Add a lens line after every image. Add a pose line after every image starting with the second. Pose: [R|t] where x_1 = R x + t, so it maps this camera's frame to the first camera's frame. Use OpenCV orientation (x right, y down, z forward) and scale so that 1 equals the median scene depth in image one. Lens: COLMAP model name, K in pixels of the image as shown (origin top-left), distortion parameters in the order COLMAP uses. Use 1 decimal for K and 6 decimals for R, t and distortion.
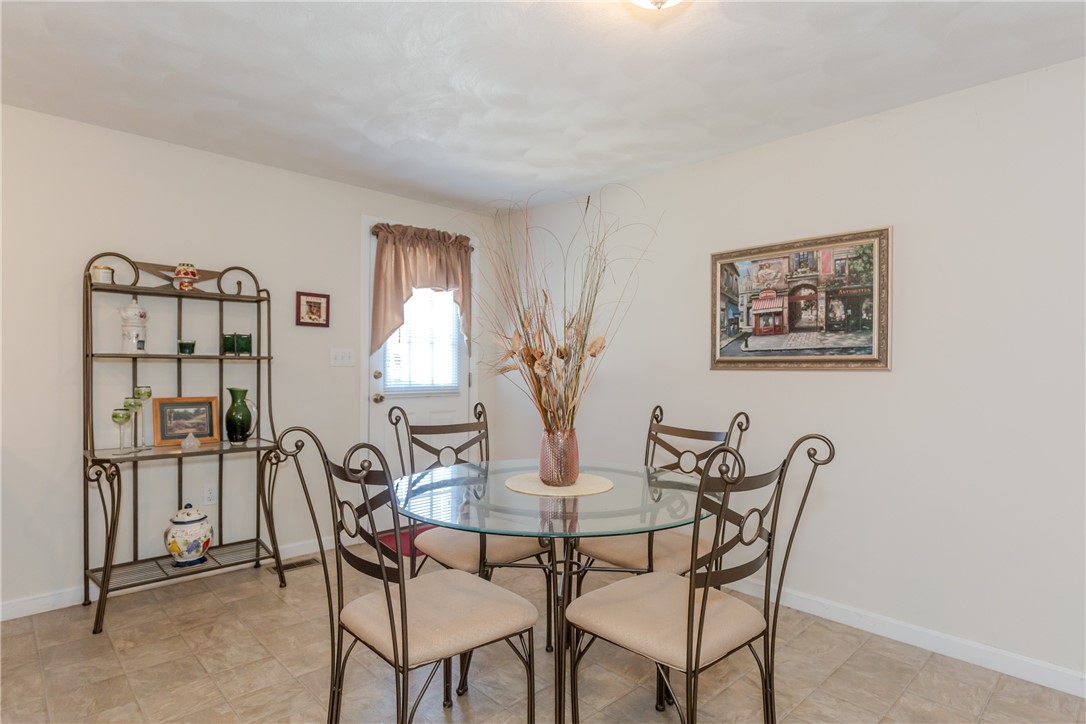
lens RADIAL K [[584.7, 0, 542.6], [0, 584.7, 372.3], [0, 0, 1]] dist [-0.000971, 0.000124]
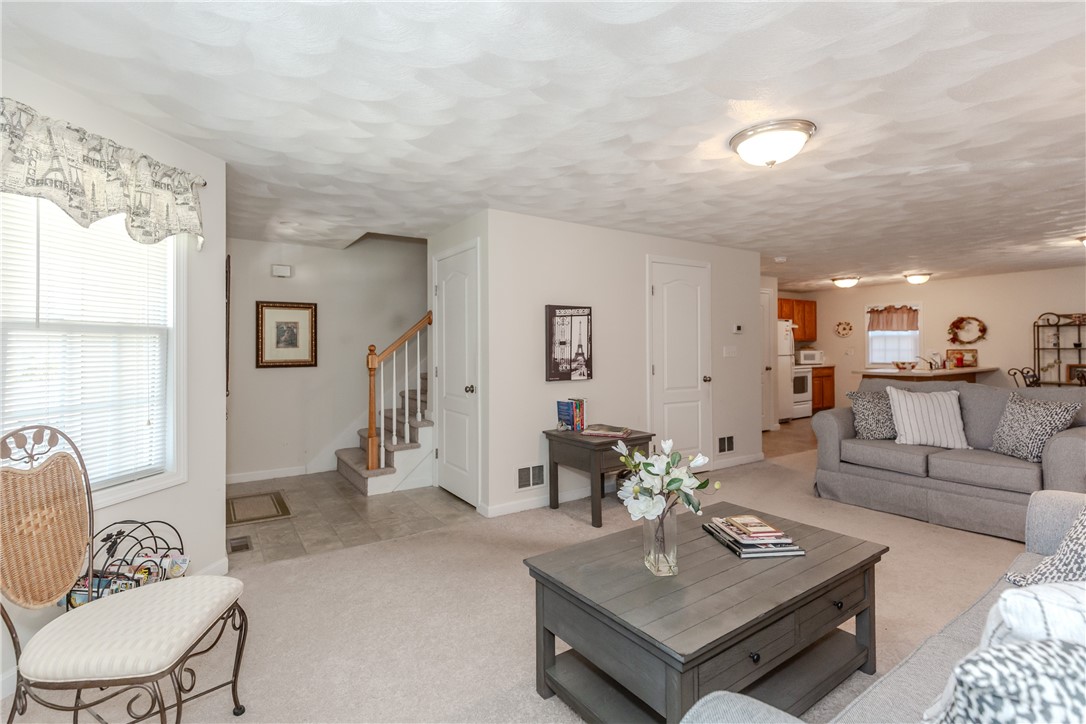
lens RADIAL K [[492.8, 0, 518.9], [0, 492.8, 340.8], [0, 0, 1]] dist [0.002020, -0.000177]
pose [[-0.183355, -0.027297, -0.982668, 2.051278], [-0.010512, 0.999612, -0.025806, 0.021439], [0.982991, 0.005598, -0.183571, -1.076265]]
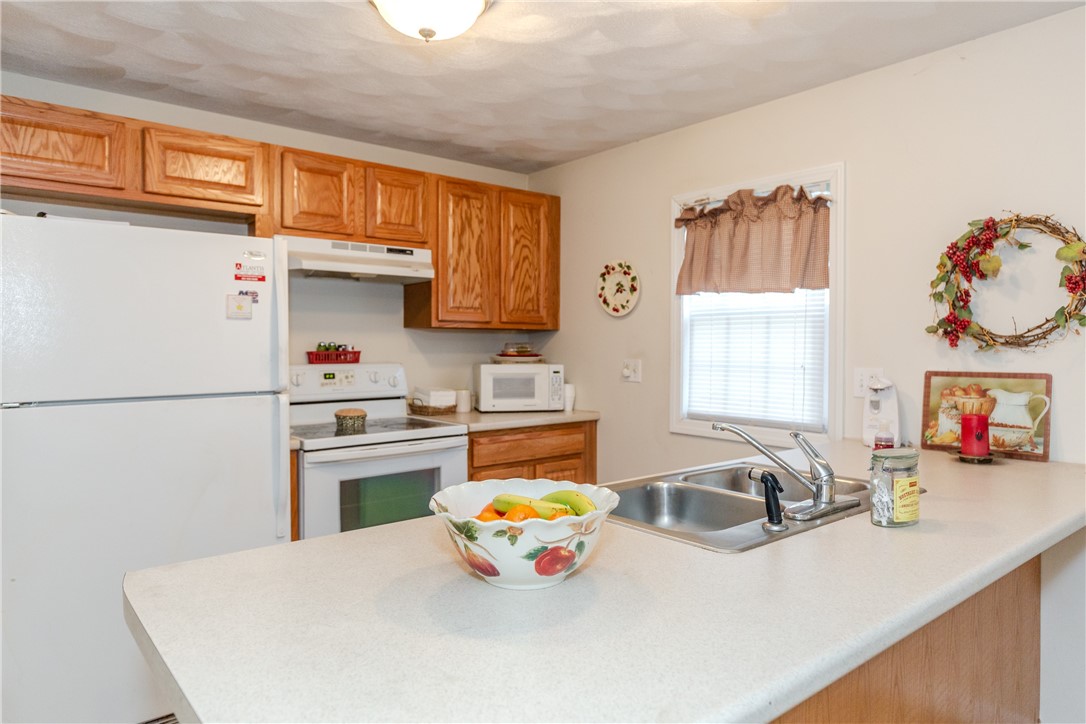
lens RADIAL K [[687.2, 0, 546.7], [0, 687.2, 352.6], [0, 0, 1]] dist [0.001729, -0.001412]
pose [[-0.060583, 0.002003, -0.998161, -0.152852], [-0.013015, 0.999911, 0.002797, -0.043426], [0.998078, 0.013160, -0.060552, 0.307535]]
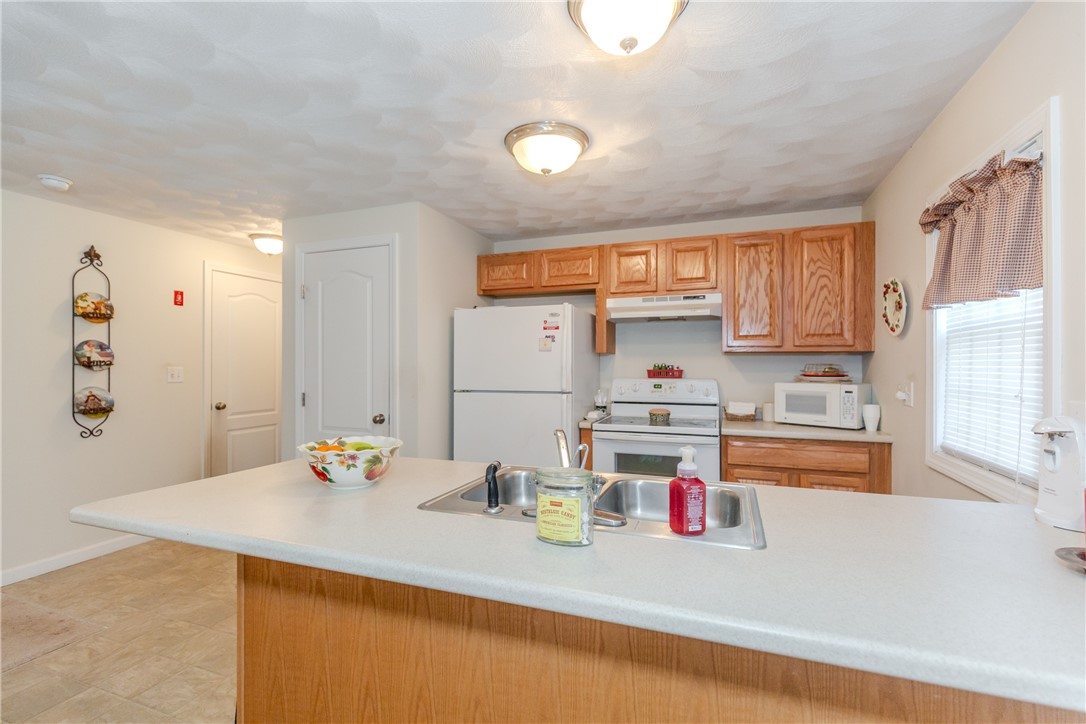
lens RADIAL K [[477.6, 0, 548.7], [0, 477.6, 365.0], [0, 0, 1]] dist [-0.000453, -0.000031]
pose [[-0.894891, -0.010010, -0.446173, -0.489343], [-0.015182, 0.999853, 0.008019, -0.054731], [0.446027, 0.013951, -0.894911, 0.812037]]
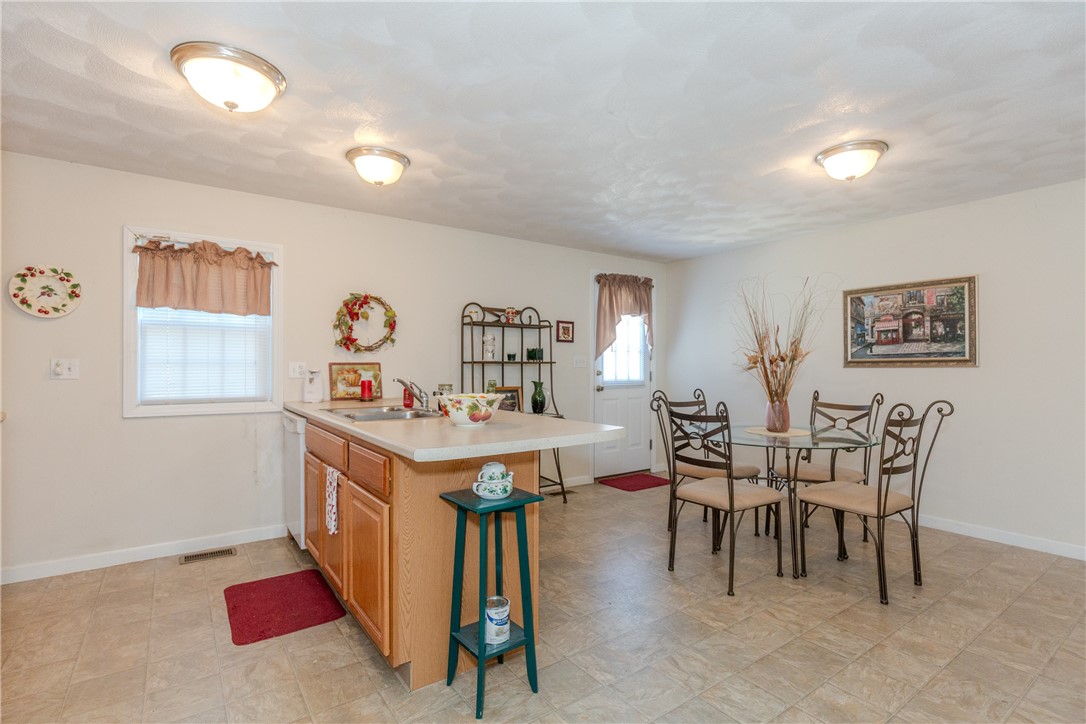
lens RADIAL K [[518.8, 0, 540.1], [0, 518.8, 365.6], [0, 0, 1]] dist [-0.002033, -0.000537]
pose [[0.990047, -0.009696, -0.140400, -0.318223], [0.007724, 0.999864, -0.014589, 0.004276], [0.140522, 0.013360, 0.989987, -0.460100]]
